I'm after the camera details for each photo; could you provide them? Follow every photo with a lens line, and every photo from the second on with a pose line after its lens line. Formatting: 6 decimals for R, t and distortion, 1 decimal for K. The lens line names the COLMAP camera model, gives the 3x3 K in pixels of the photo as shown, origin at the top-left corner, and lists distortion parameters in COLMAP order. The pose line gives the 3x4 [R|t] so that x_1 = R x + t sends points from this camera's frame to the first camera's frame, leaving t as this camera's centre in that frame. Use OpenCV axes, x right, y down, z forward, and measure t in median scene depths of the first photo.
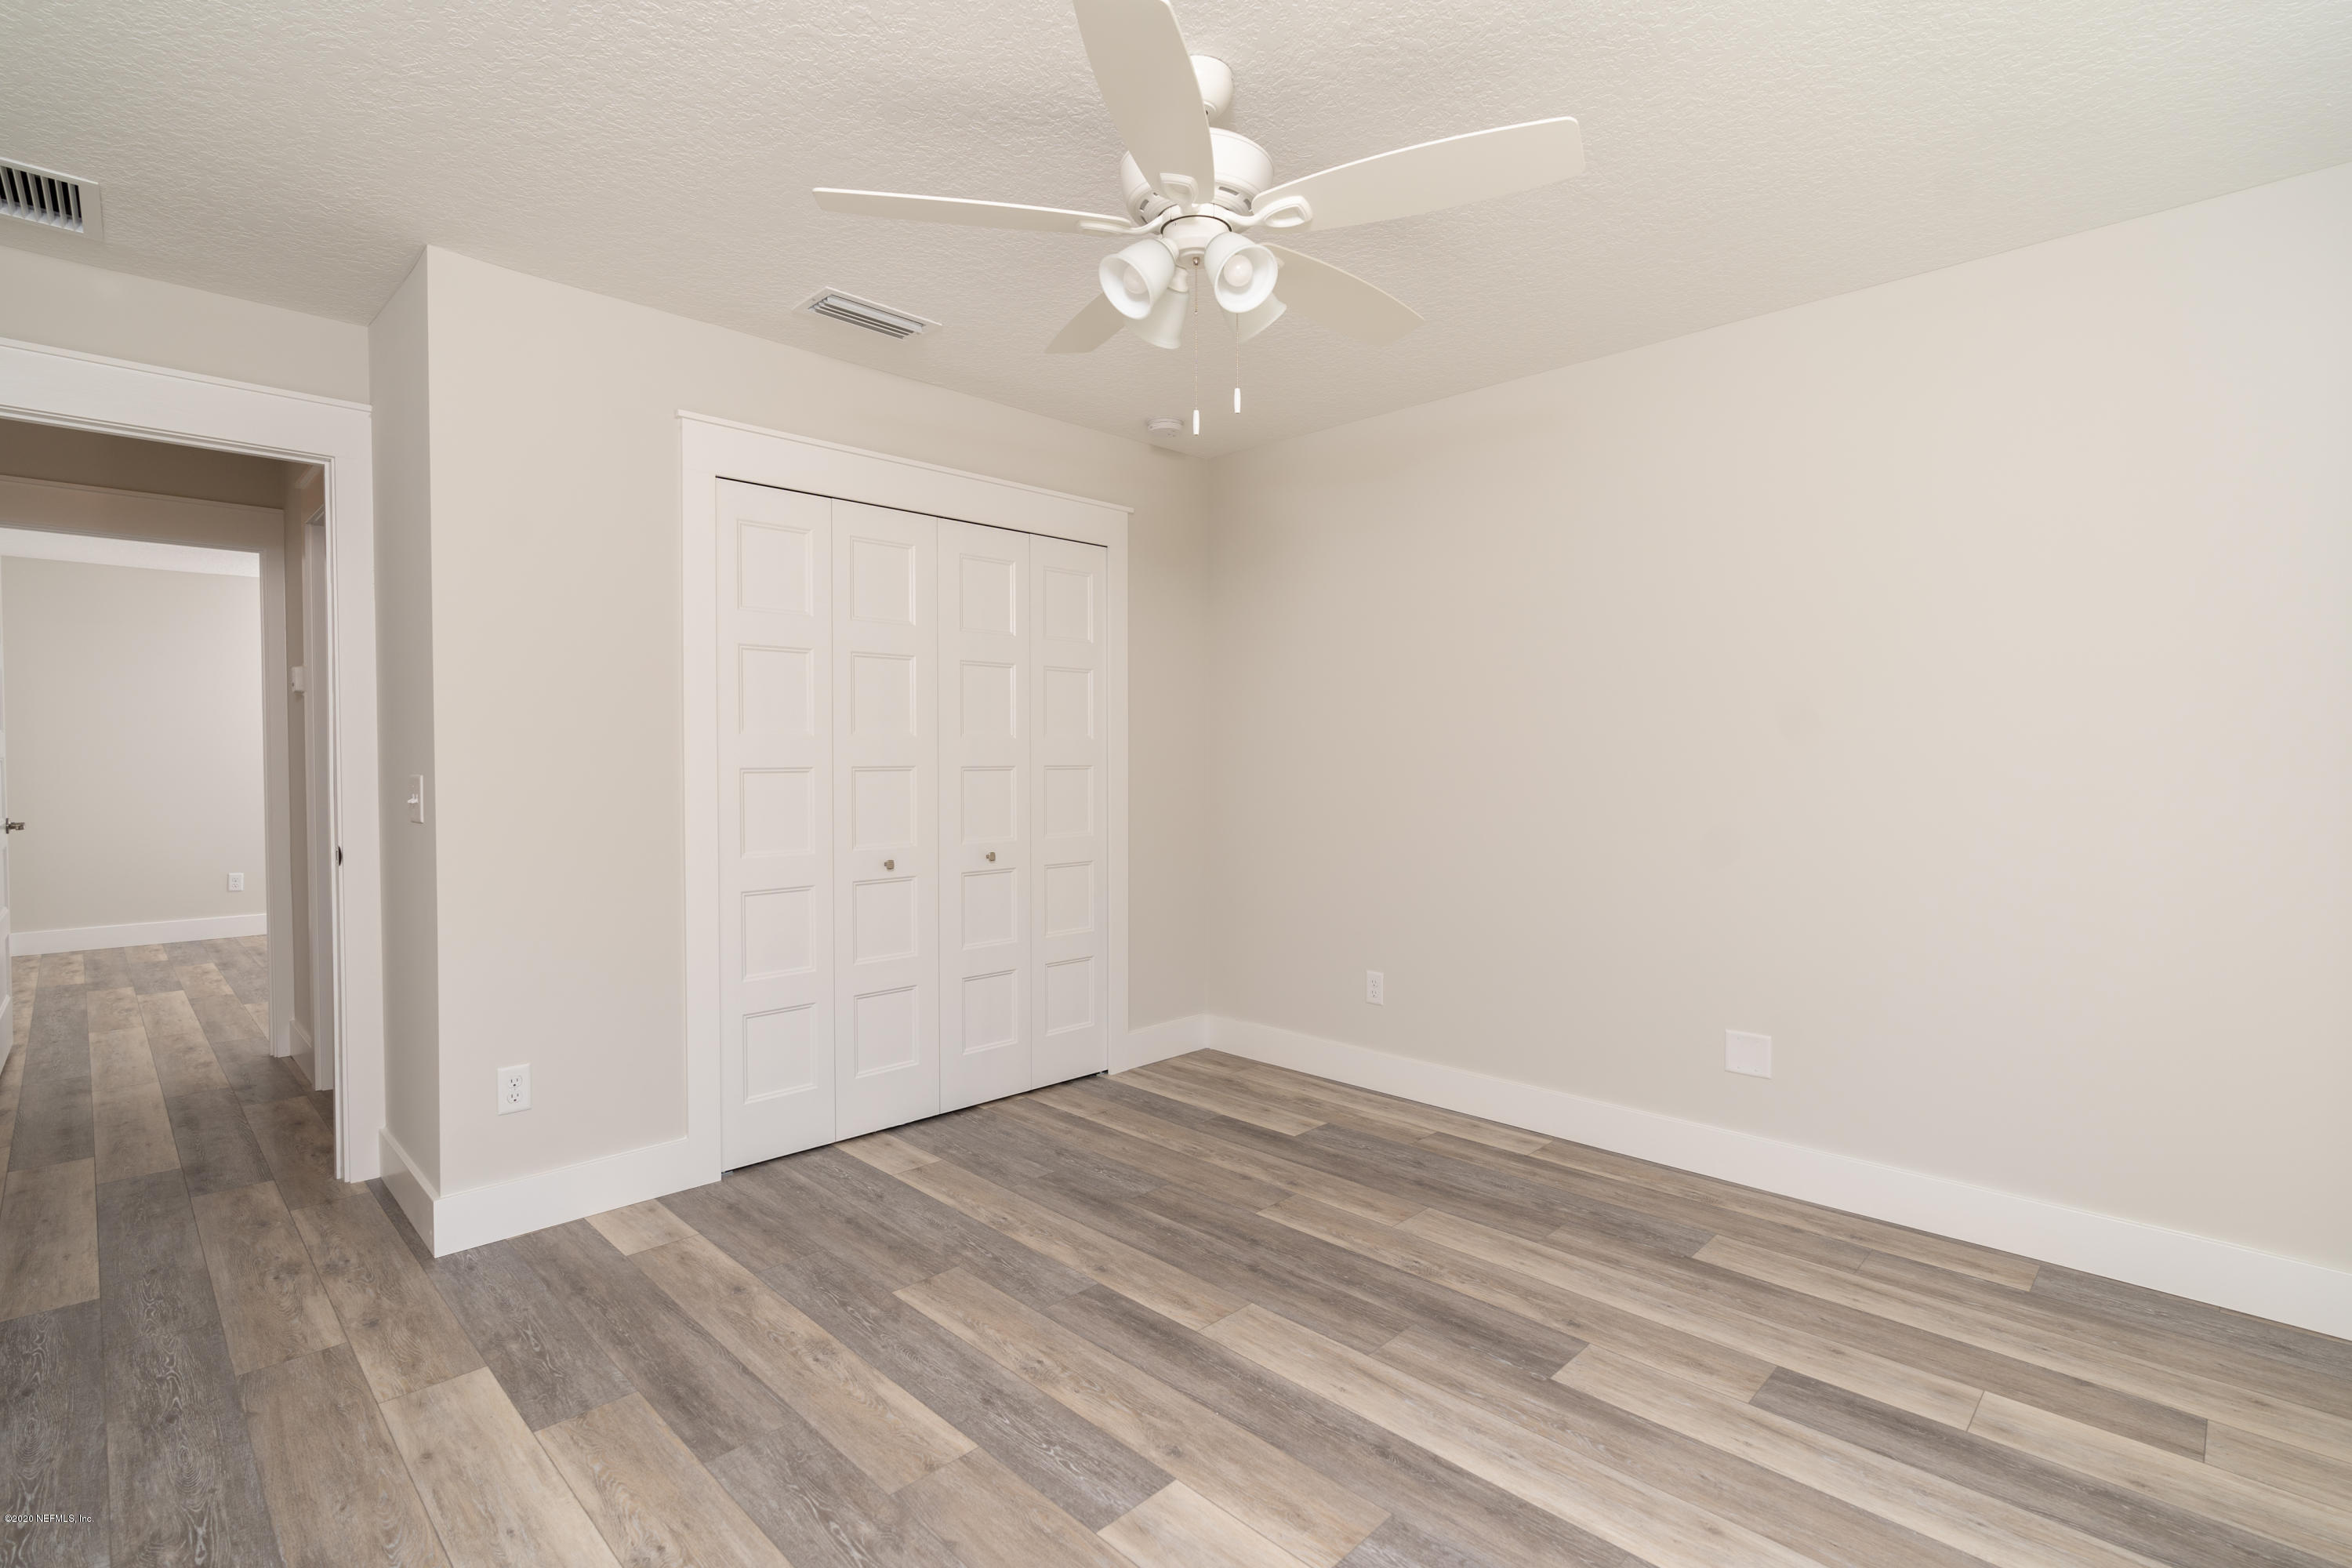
lens RADIAL K [[1089.9, 0, 1176.0], [0, 1089.9, 784.0], [0, 0, 1]] dist [-0.044029, 0.020211]
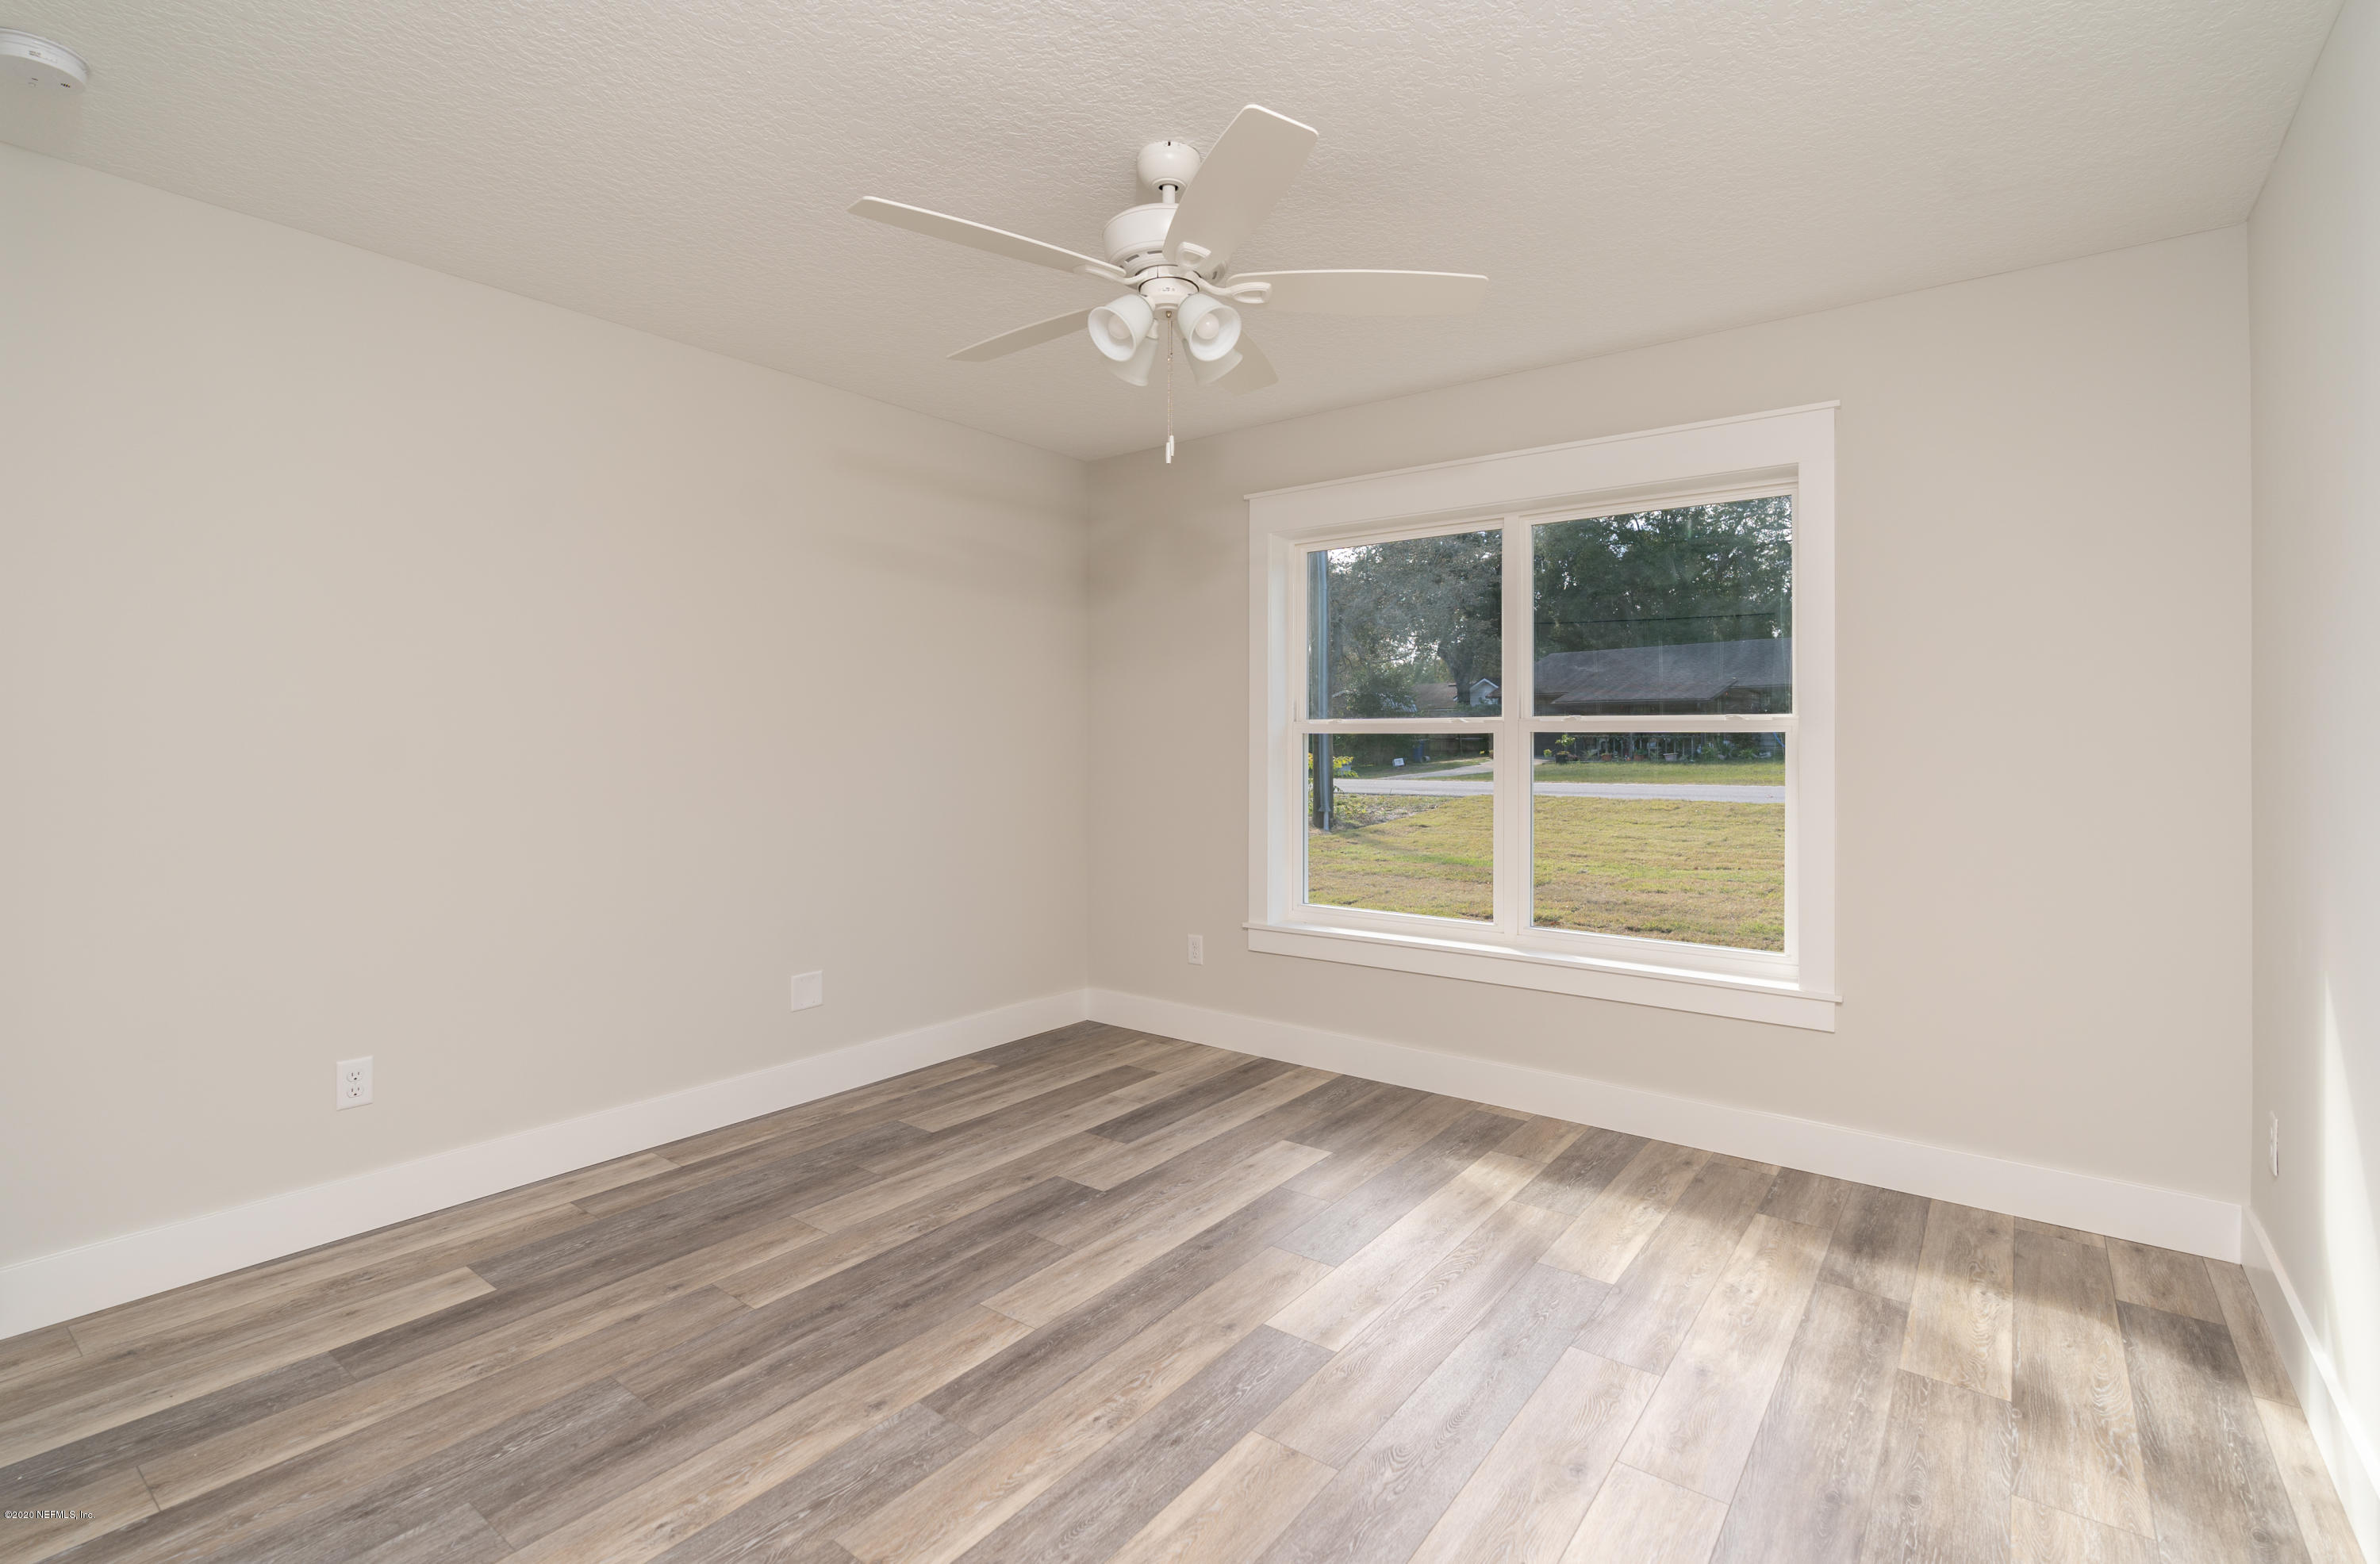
lens RADIAL K [[1108.7, 0, 1189.6], [0, 1108.7, 713.7], [0, 0, 1]] dist [-0.013915, 0.000804]
pose [[-0.130585, 0.017261, 0.991287, -0.853442], [0.026148, 0.999561, -0.013961, -0.035338], [-0.991092, 0.024097, -0.130979, 0.820783]]
